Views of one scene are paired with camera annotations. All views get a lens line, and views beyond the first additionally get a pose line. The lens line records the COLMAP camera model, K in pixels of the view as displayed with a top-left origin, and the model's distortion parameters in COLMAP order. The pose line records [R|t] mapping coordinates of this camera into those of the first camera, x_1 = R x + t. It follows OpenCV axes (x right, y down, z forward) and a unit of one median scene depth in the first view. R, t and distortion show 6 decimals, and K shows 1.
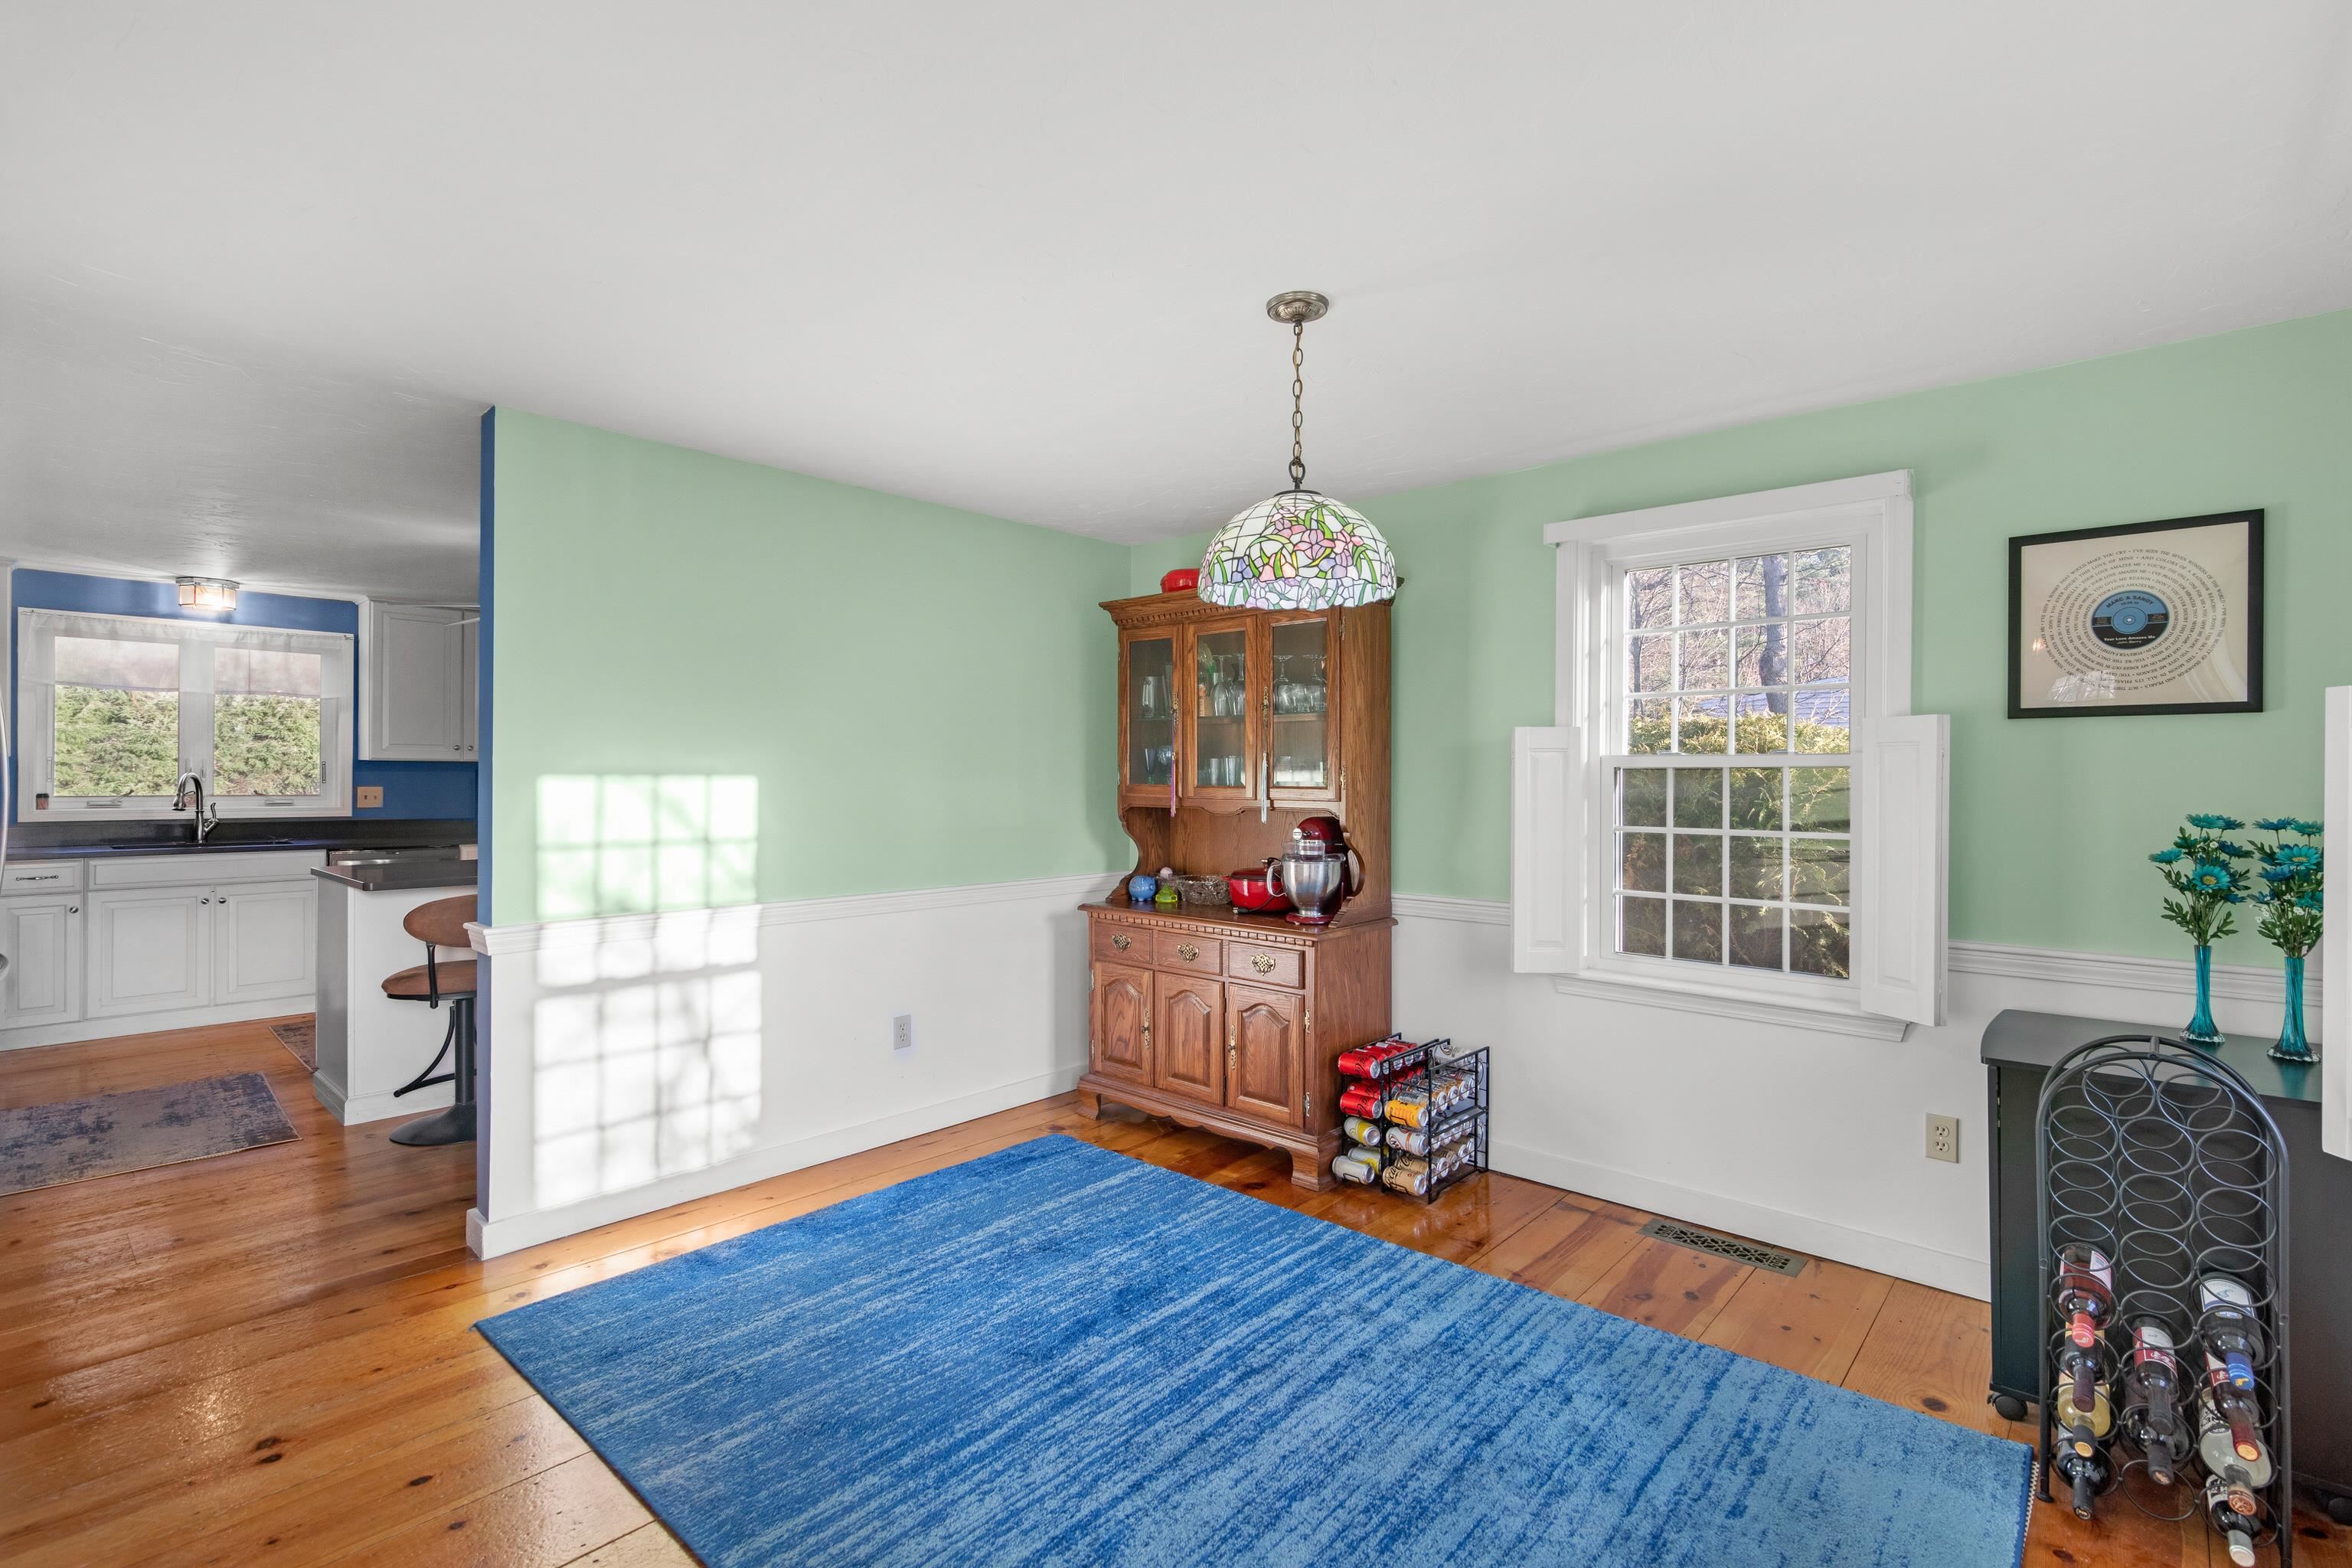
lens RADIAL K [[1090.4, 0, 1169.6], [0, 1090.4, 781.6], [0, 0, 1]] dist [-0.005329, -0.000907]
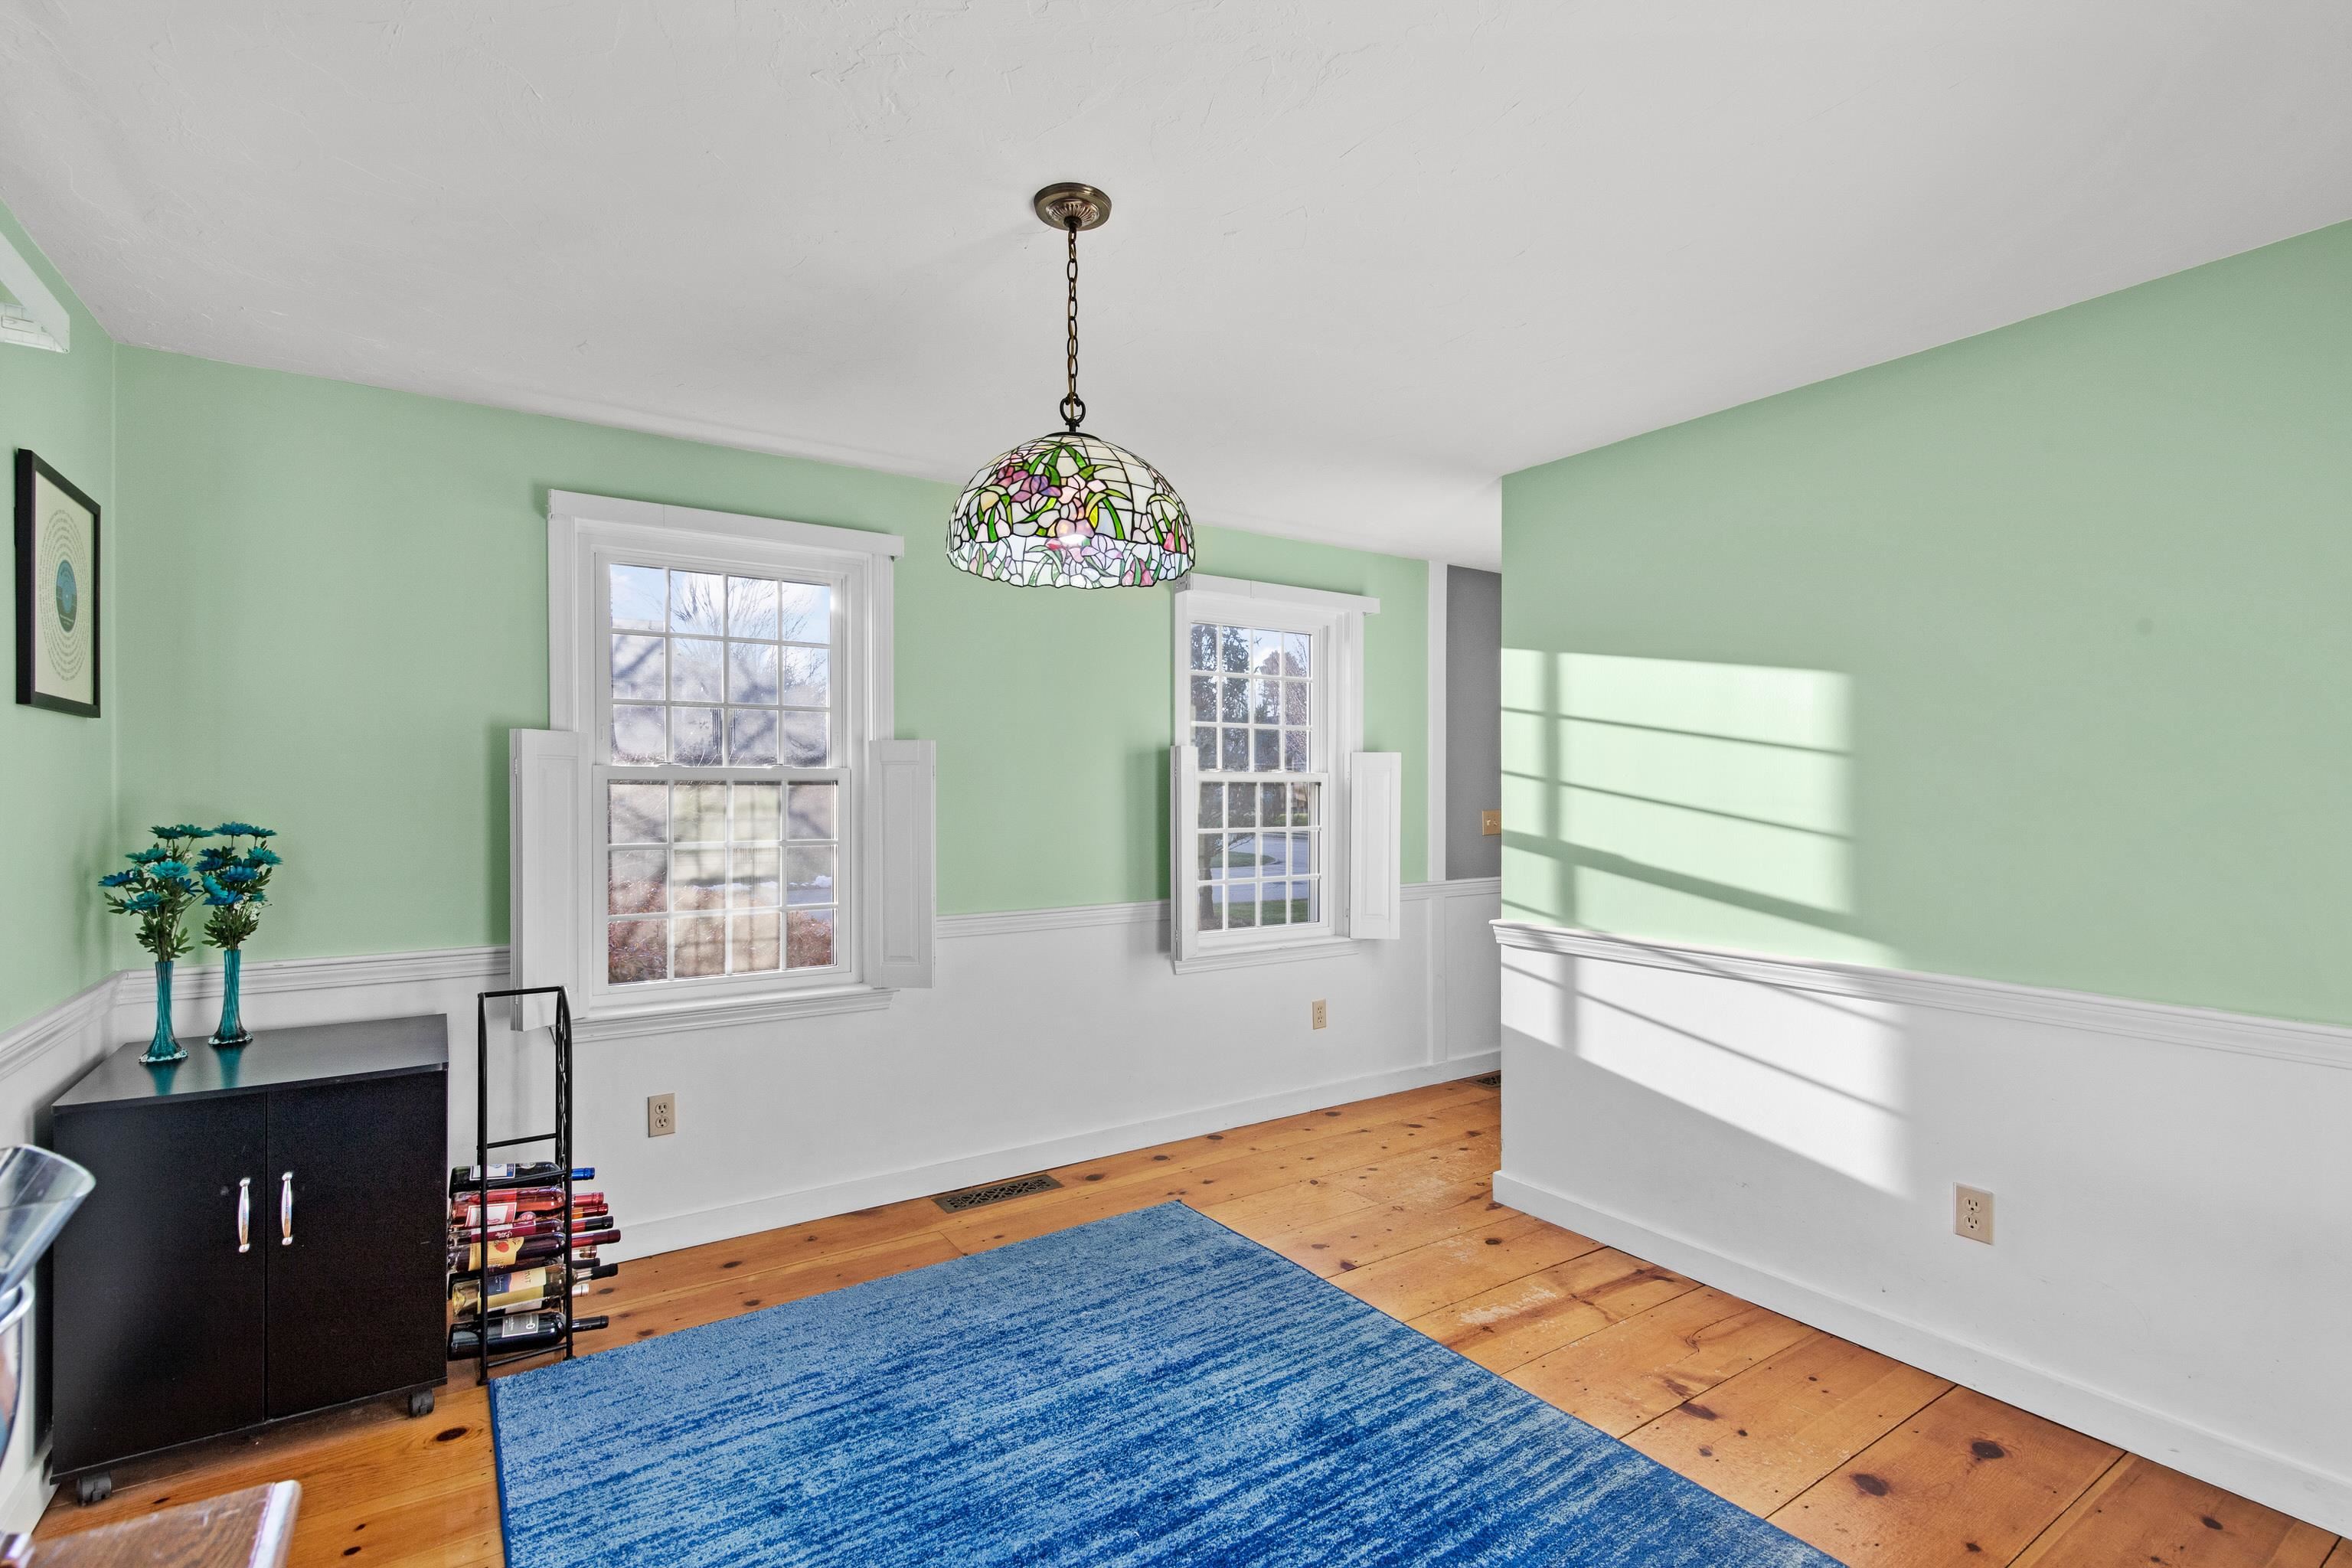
lens RADIAL K [[1090.4, 0, 1169.0], [0, 1090.4, 785.2], [0, 0, 1]] dist [-0.005329, -0.000907]
pose [[-0.966863, -0.003354, 0.255275, -0.163149], [-0.003609, 0.999993, -0.000529, -0.008232], [-0.255272, -0.001433, -0.966868, 1.786070]]
